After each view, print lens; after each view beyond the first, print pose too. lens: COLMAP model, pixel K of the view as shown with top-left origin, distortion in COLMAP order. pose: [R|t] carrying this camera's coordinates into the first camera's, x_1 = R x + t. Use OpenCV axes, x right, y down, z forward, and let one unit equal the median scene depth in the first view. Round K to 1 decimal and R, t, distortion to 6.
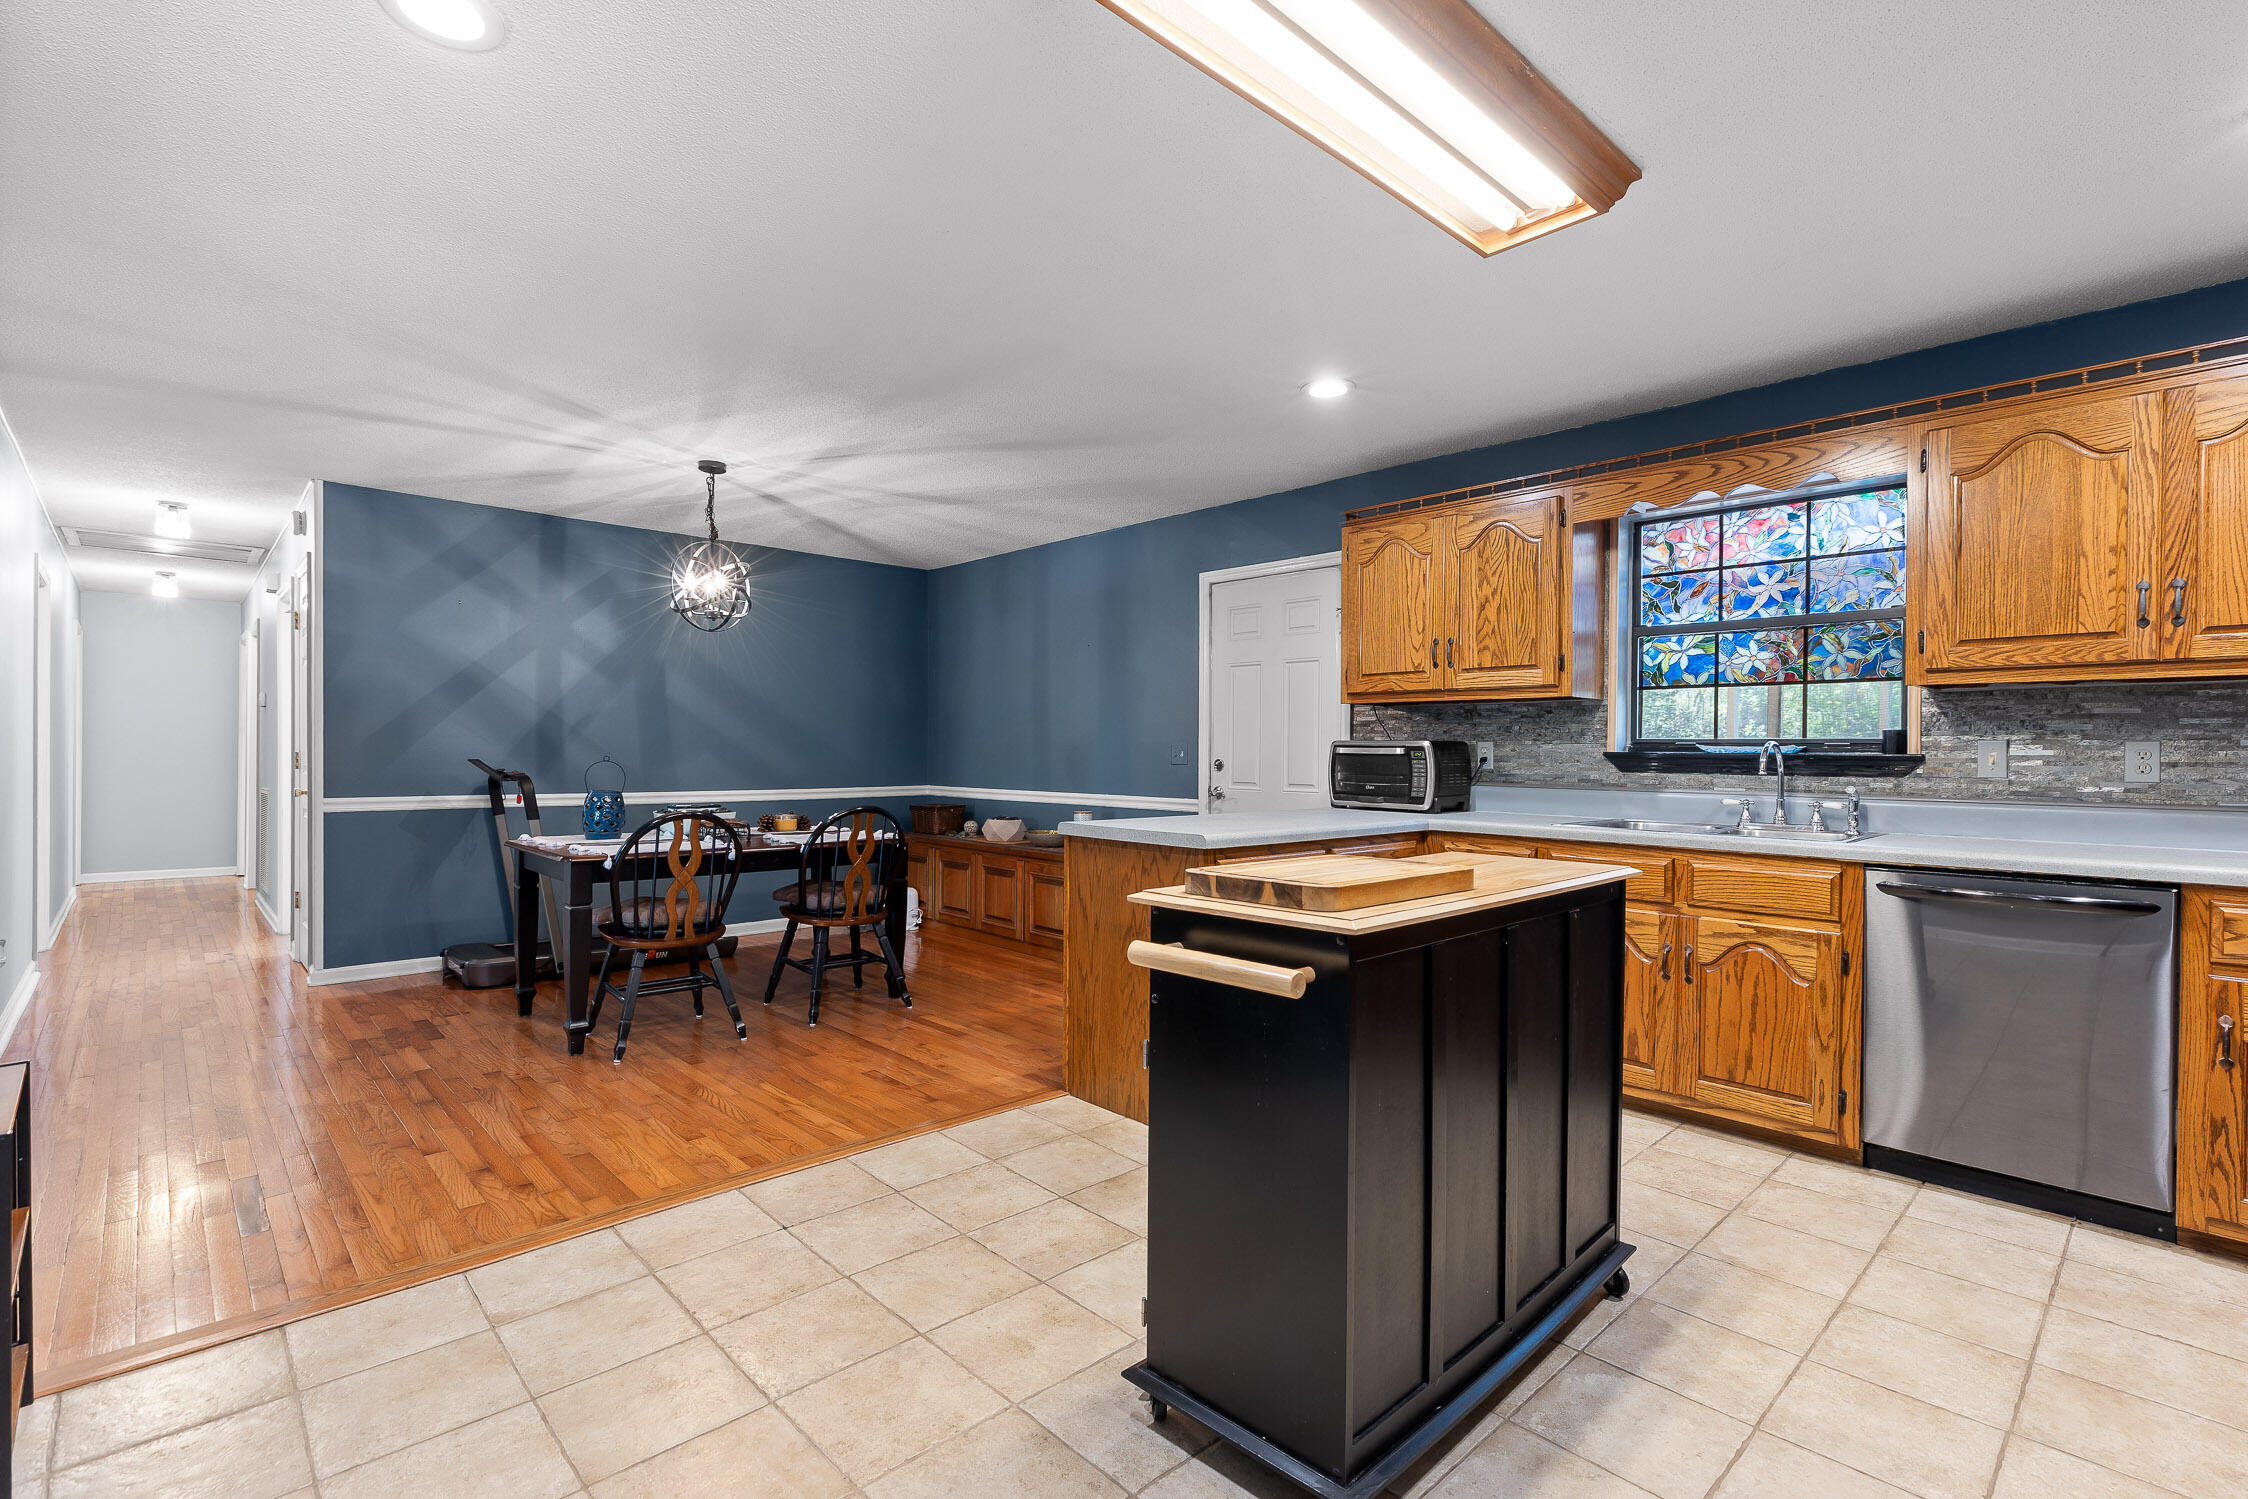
lens RADIAL K [[1049.0, 0, 1121.1], [0, 1049.0, 733.7], [0, 0, 1]] dist [0.000748, 0.000200]
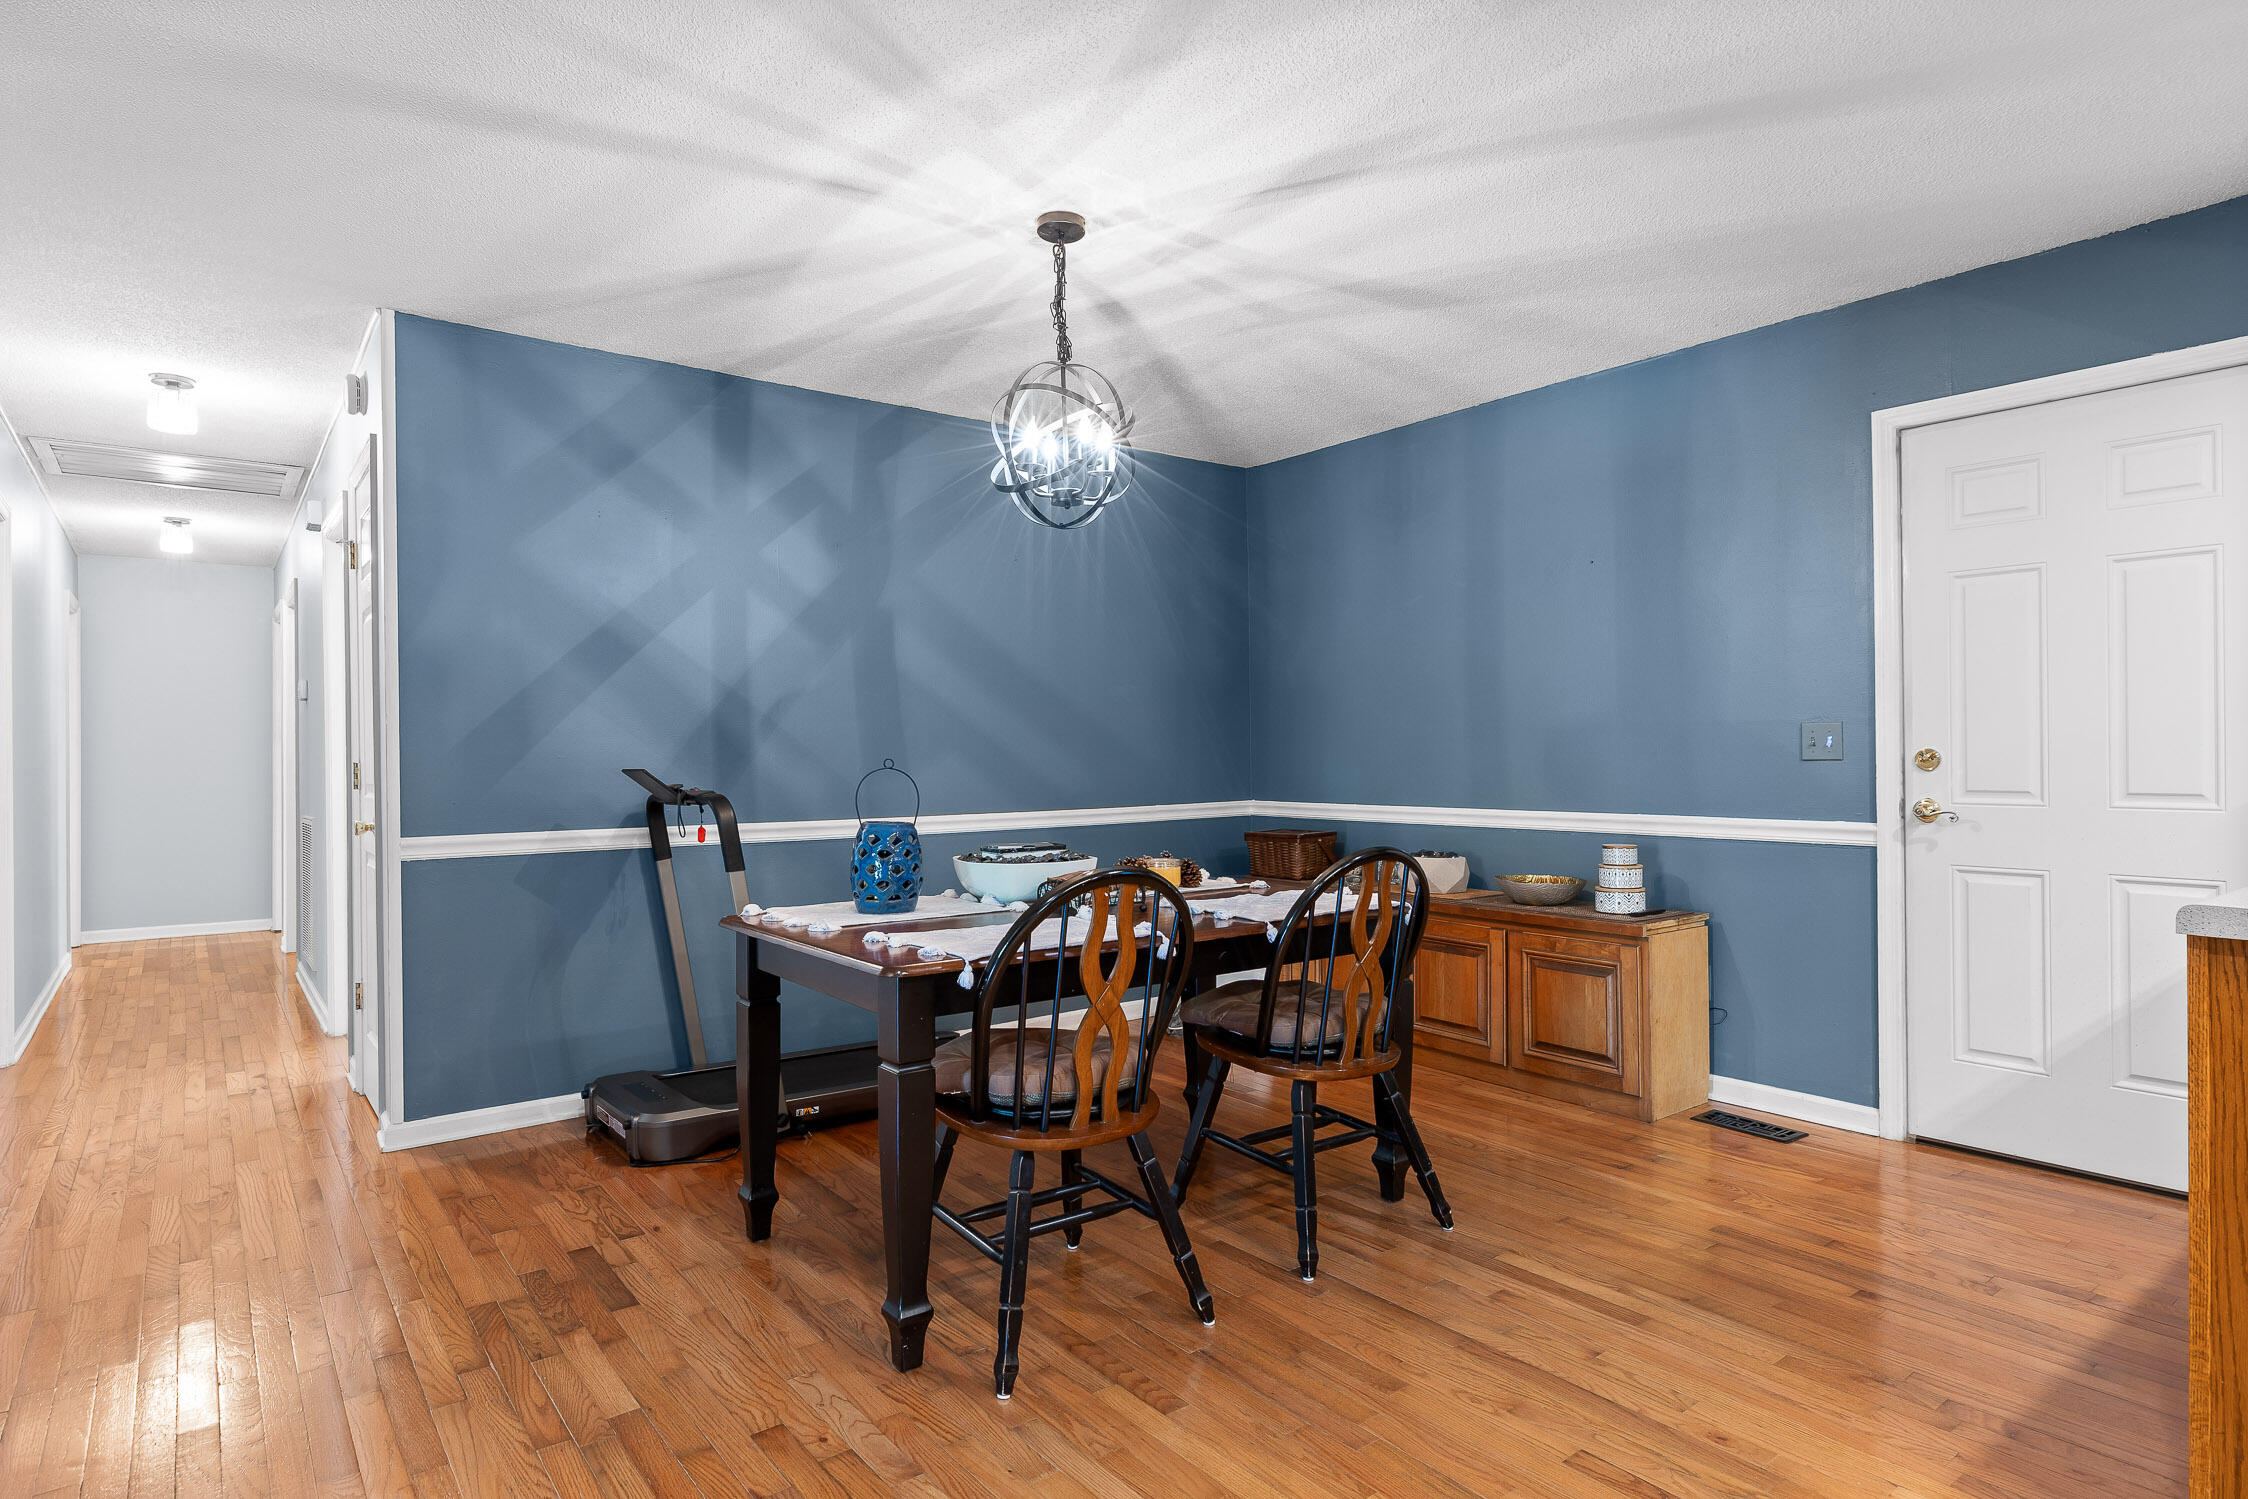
lens RADIAL K [[1328.5, 0, 1161.4], [0, 1328.5, 716.1], [0, 0, 1]] dist [0.001289, -0.001392]
pose [[0.993712, -0.019007, -0.110340, -0.227321], [0.017915, 0.999780, -0.010877, 0.007618], [0.110523, 0.008832, 0.993834, 0.273695]]
